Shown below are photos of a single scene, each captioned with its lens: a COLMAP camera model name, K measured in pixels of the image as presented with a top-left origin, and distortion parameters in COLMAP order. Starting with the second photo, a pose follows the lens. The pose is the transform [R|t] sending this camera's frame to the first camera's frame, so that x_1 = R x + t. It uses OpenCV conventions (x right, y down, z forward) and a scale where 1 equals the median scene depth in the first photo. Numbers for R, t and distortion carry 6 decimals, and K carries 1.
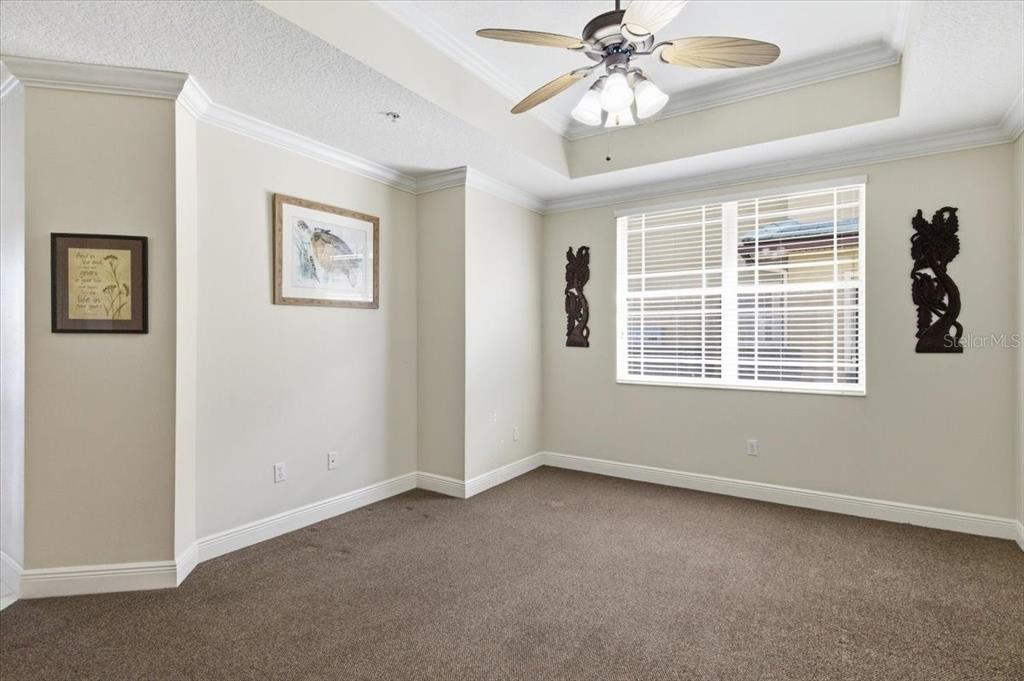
lens RADIAL K [[508.5, 0, 512.1], [0, 508.5, 335.9], [0, 0, 1]] dist [0.016177, -0.009592]
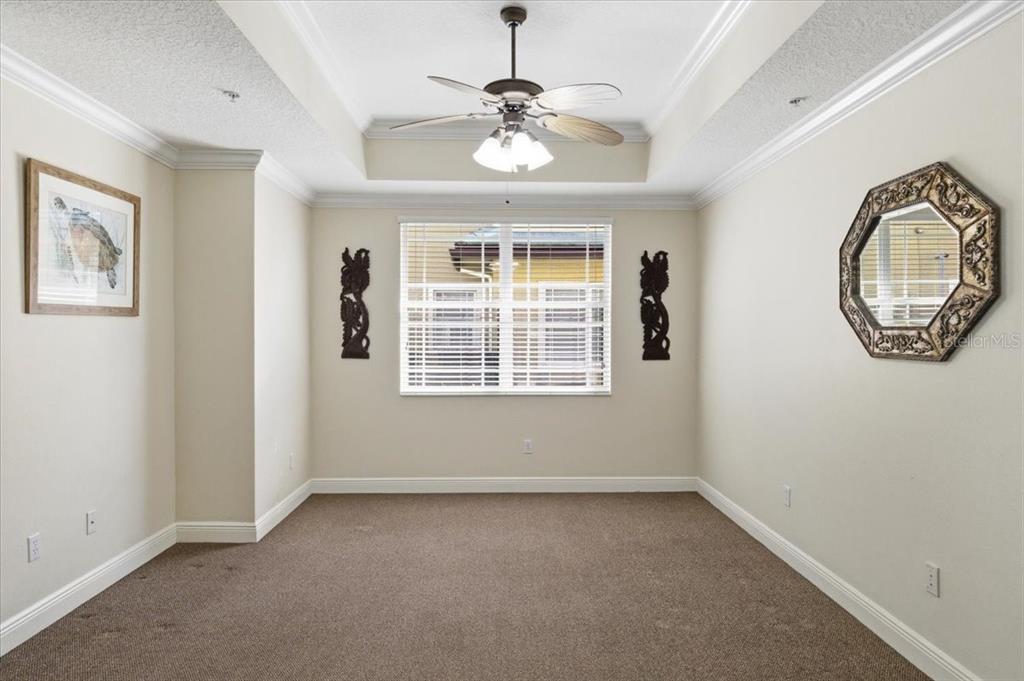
lens RADIAL K [[621.2, 0, 502.8], [0, 621.2, 339.0], [0, 0, 1]] dist [0.006207, -0.009528]
pose [[0.819009, -0.003574, 0.573769, -0.363503], [-0.003238, 0.999936, 0.010851, -0.032487], [-0.573771, -0.010744, 0.818945, -0.081333]]
